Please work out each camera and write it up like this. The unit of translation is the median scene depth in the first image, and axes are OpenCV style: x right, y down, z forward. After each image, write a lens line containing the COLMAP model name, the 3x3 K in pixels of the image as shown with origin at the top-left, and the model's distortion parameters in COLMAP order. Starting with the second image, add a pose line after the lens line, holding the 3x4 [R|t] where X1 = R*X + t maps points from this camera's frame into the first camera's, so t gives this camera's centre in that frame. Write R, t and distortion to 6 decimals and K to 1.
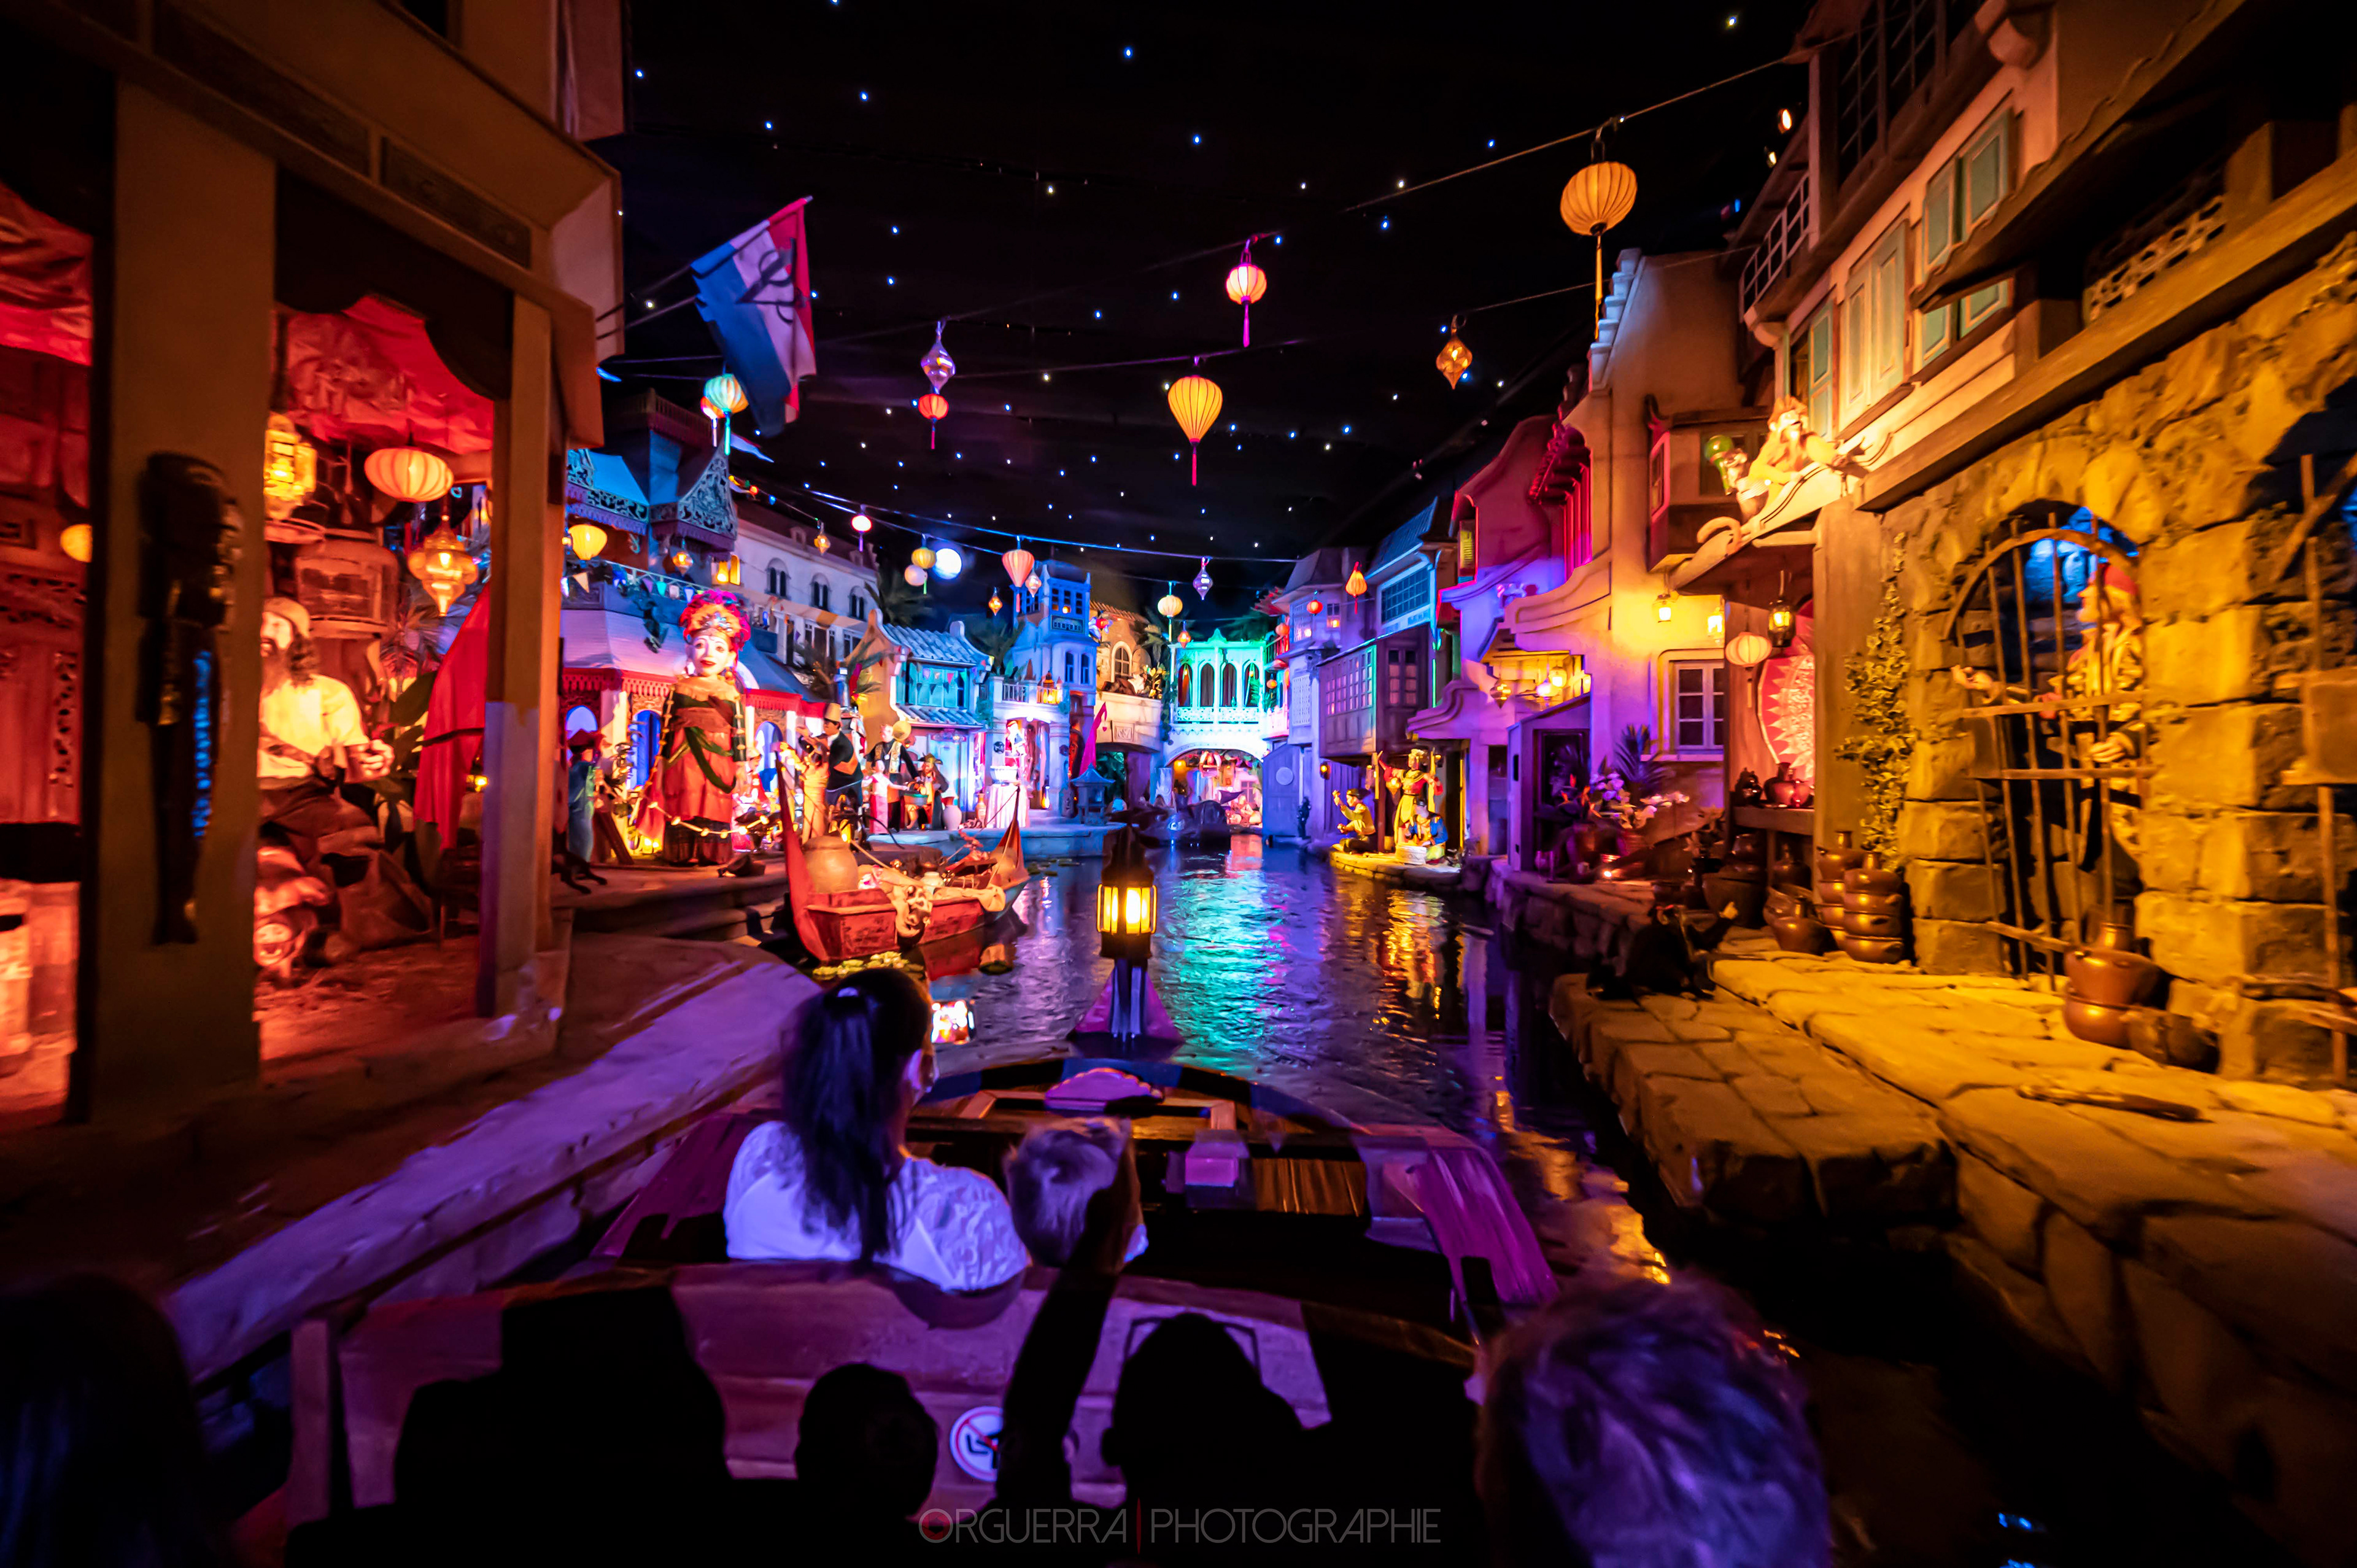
lens RADIAL K [[959.7, 0, 1175.9], [0, 959.7, 777.5], [0, 0, 1]] dist [-0.000342, -0.000002]
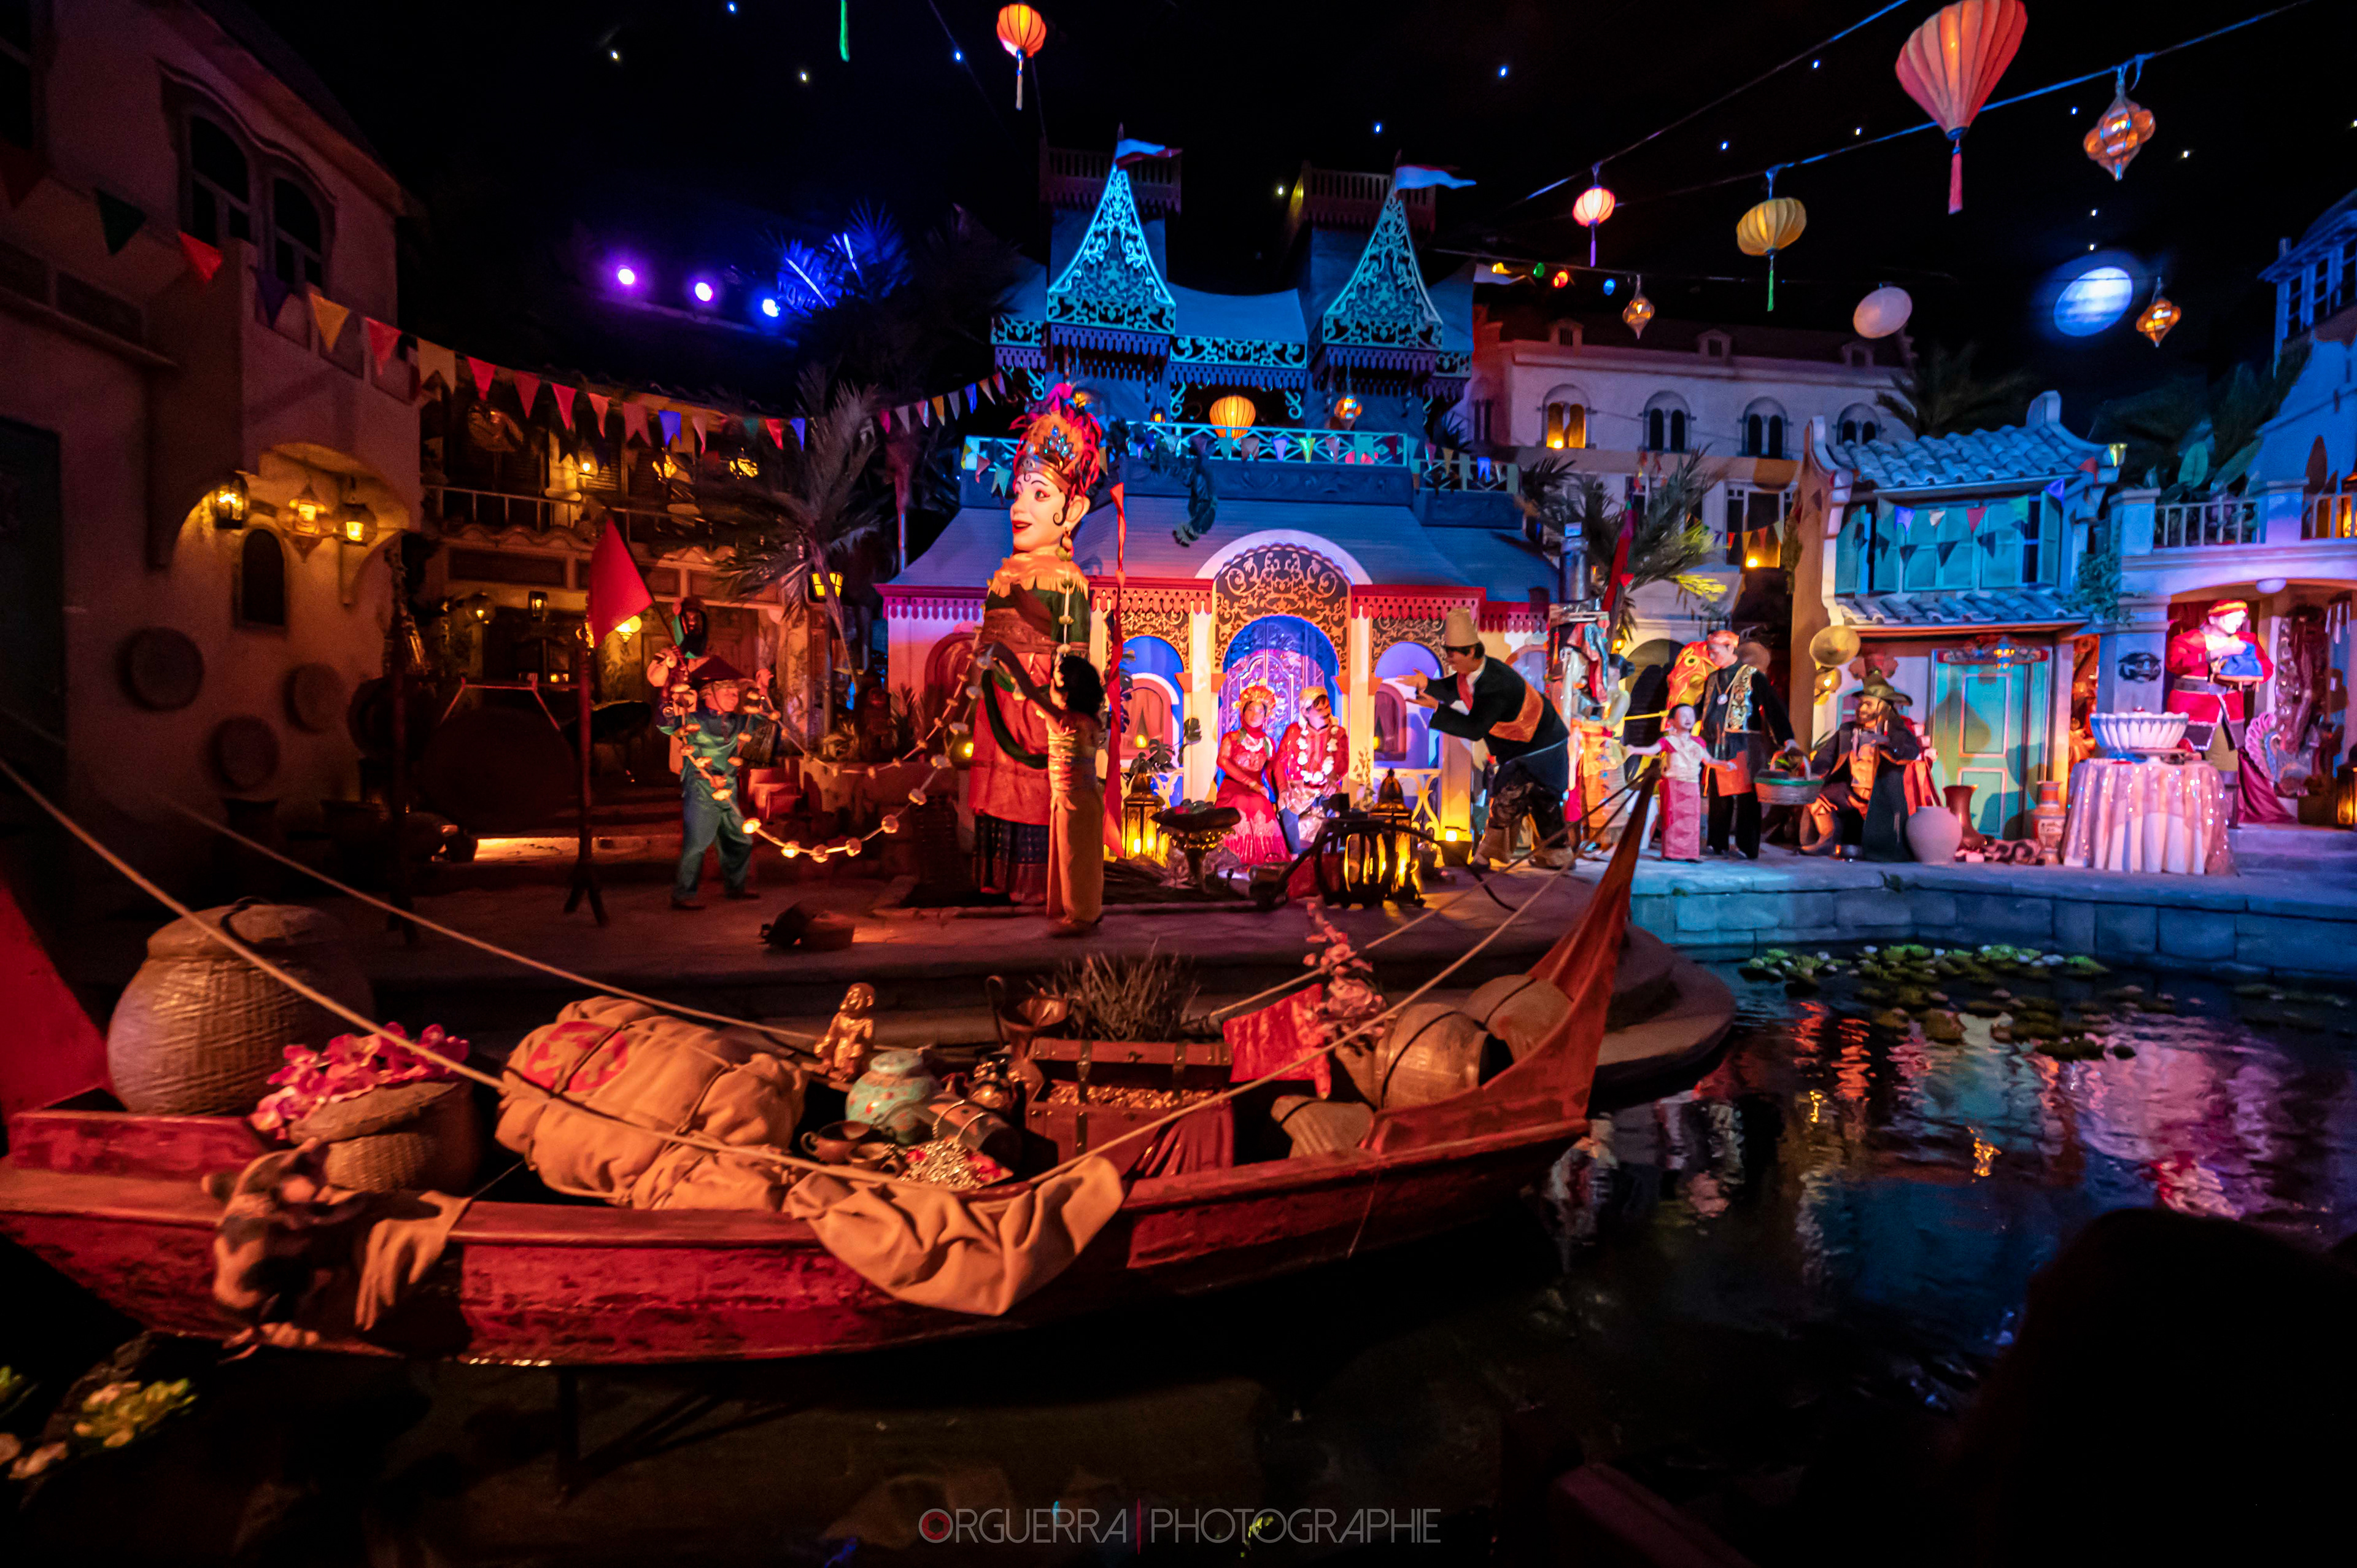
lens RADIAL K [[959.7, 0, 1177.5], [0, 959.7, 787.9], [0, 0, 1]] dist [-0.000342, -0.000002]
pose [[0.397014, 0.019746, -0.917600, 0.026362], [0.001435, 0.999754, 0.022134, 0.009918], [0.917812, -0.010104, 0.396888, 0.469516]]
